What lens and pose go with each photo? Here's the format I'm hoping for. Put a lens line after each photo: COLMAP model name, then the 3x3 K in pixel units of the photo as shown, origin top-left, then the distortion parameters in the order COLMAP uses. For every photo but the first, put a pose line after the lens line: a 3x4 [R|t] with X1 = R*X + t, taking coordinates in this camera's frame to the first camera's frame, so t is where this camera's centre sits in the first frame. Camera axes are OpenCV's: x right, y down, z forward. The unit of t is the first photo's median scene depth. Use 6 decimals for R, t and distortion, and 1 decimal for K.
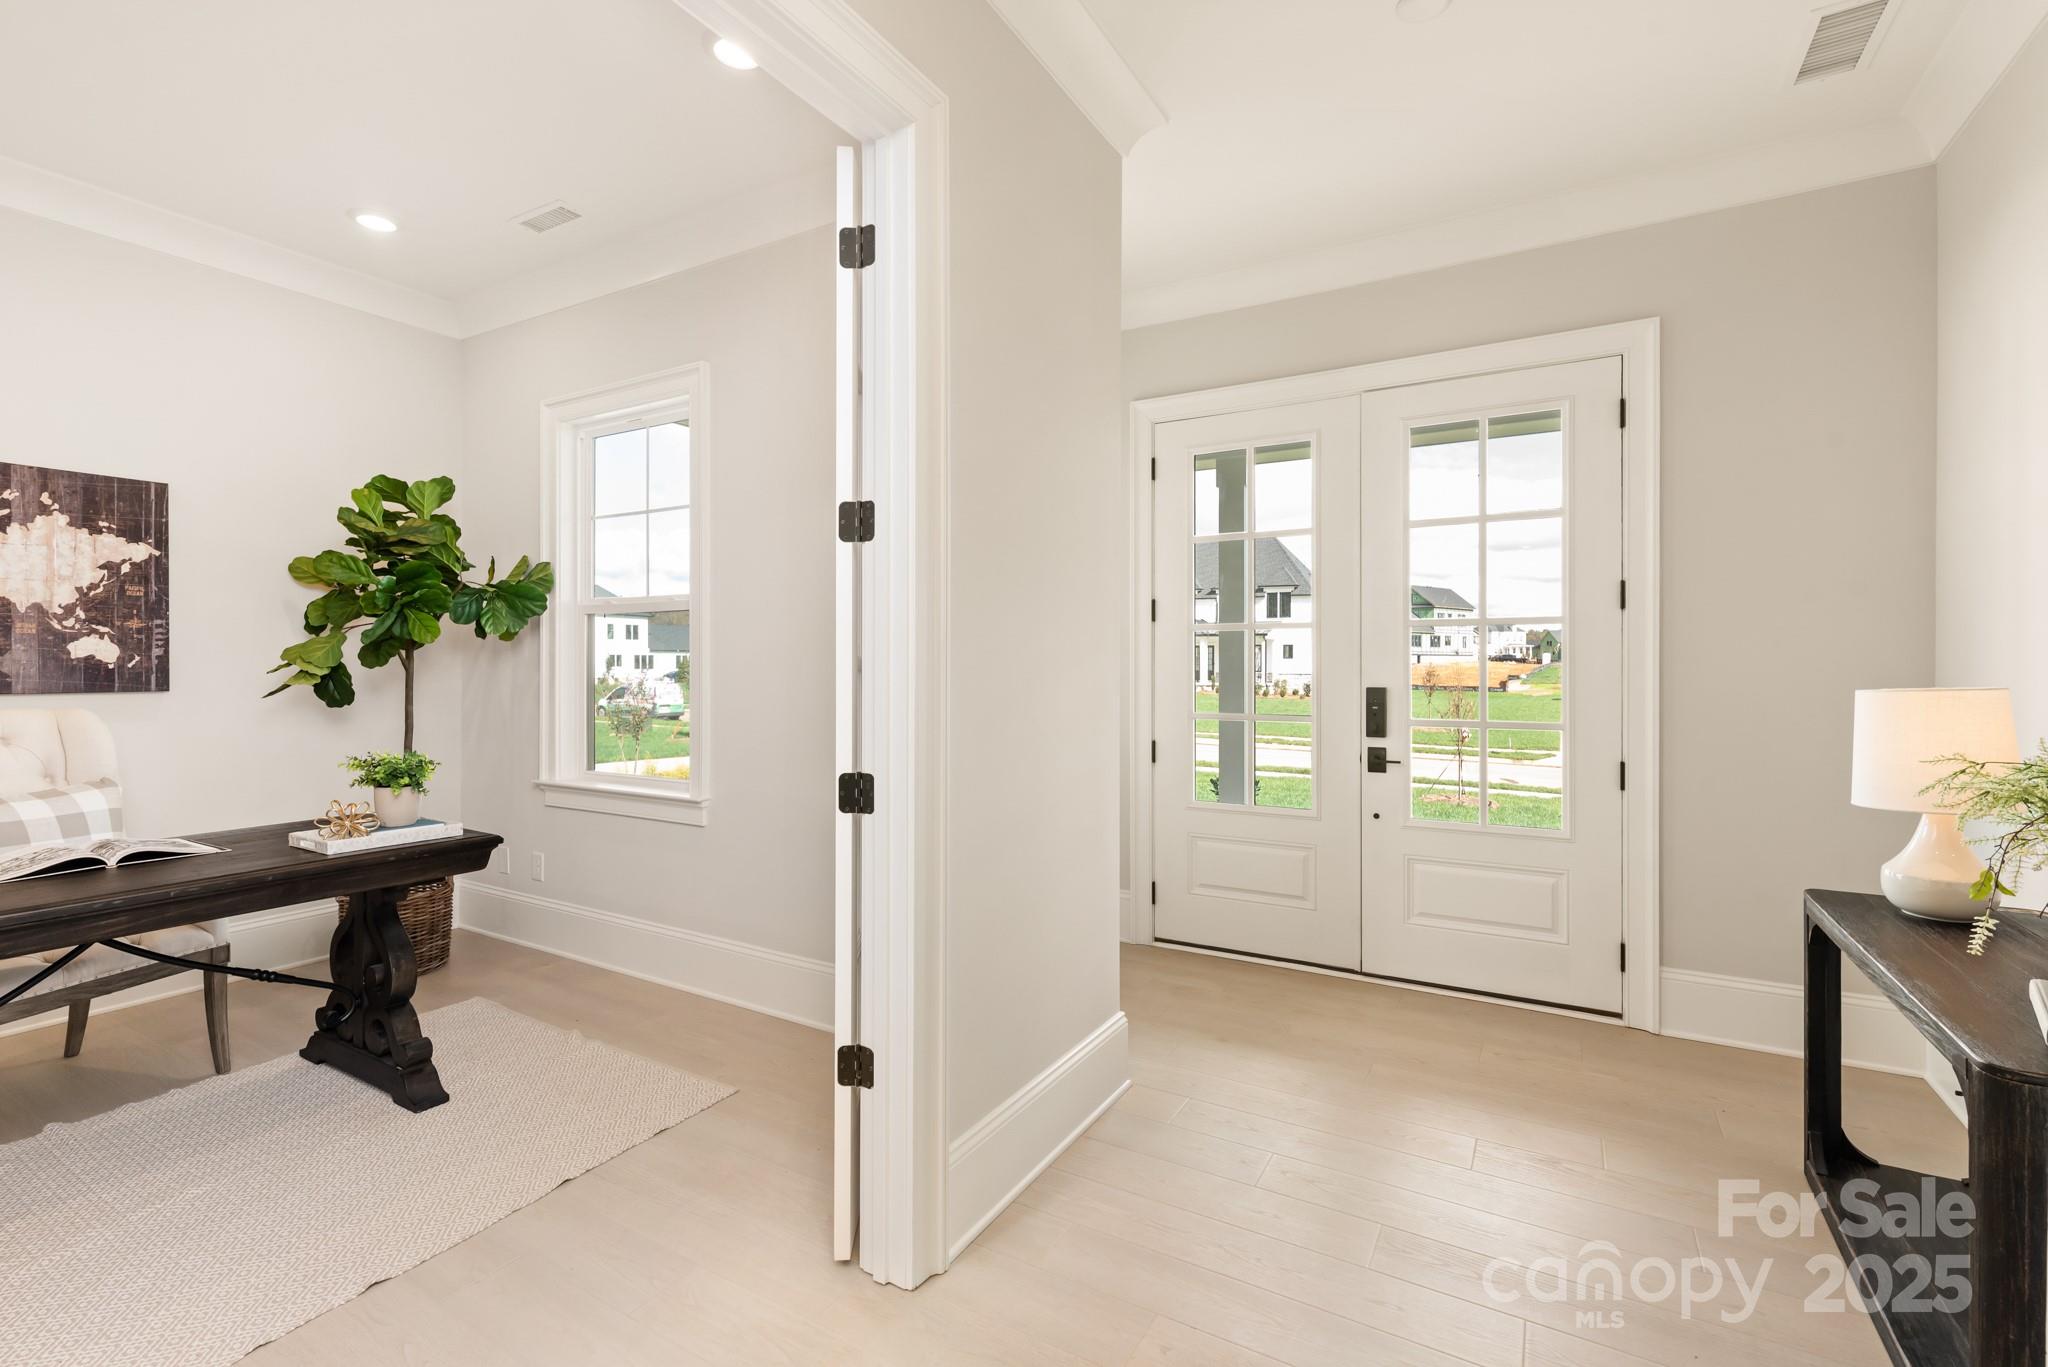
lens RADIAL K [[896.4, 0, 1037.1], [0, 896.4, 669.0], [0, 0, 1]] dist [0.001593, 0.001020]
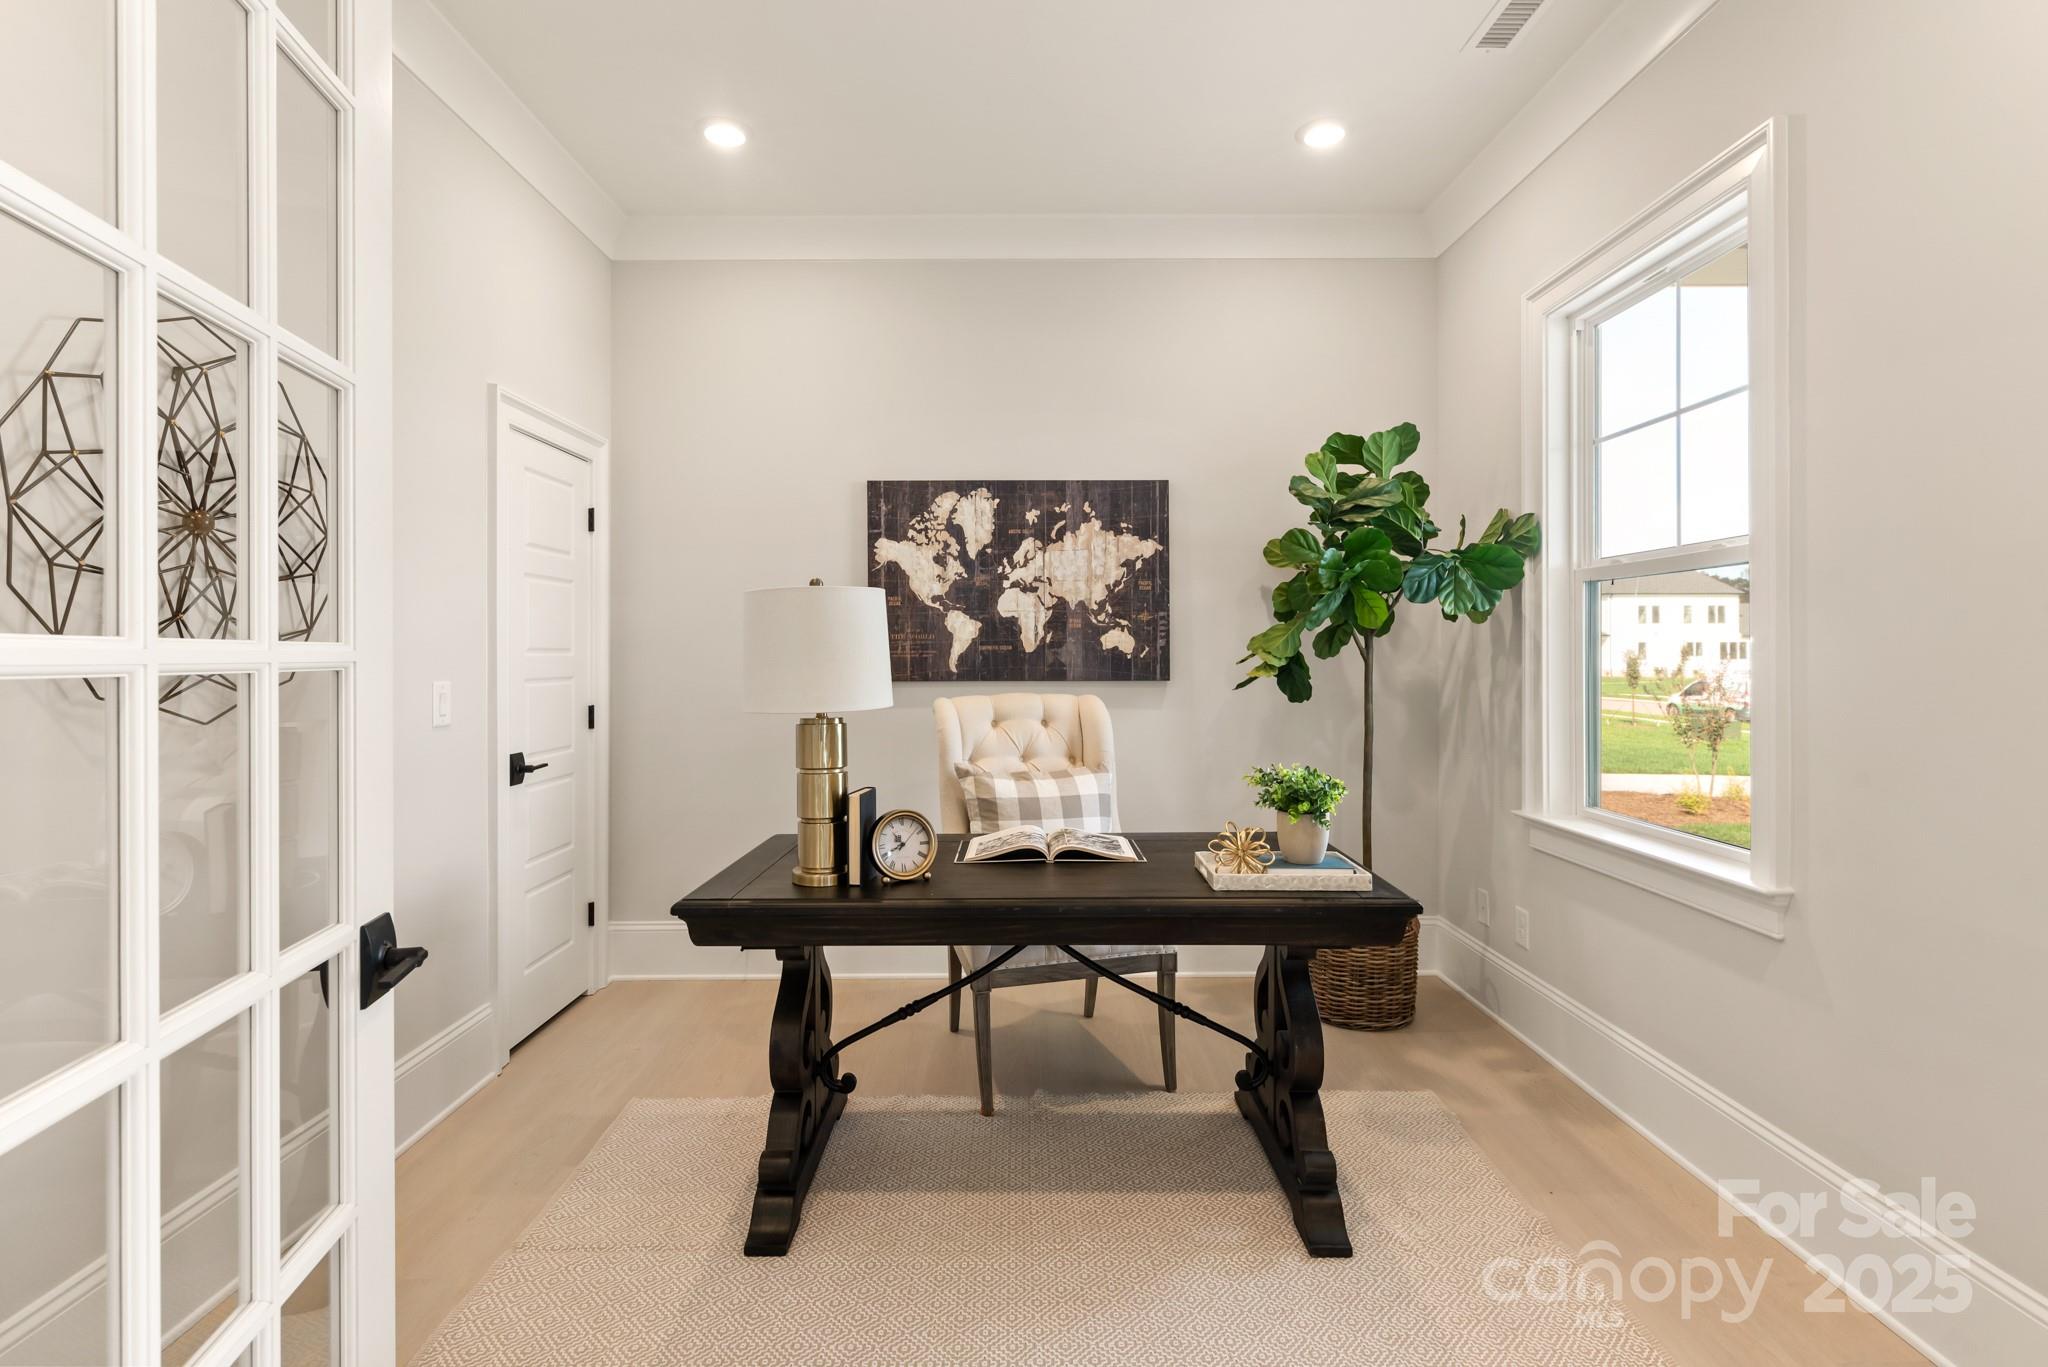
lens RADIAL K [[964.6, 0, 1028.2], [0, 964.6, 650.5], [0, 0, 1]] dist [-0.001065, -0.001281]
pose [[0.501235, -0.005344, -0.865295, -0.083346], [-0.002026, 0.999971, -0.007349, -0.001563], [0.865309, 0.005437, 0.501210, 0.286383]]
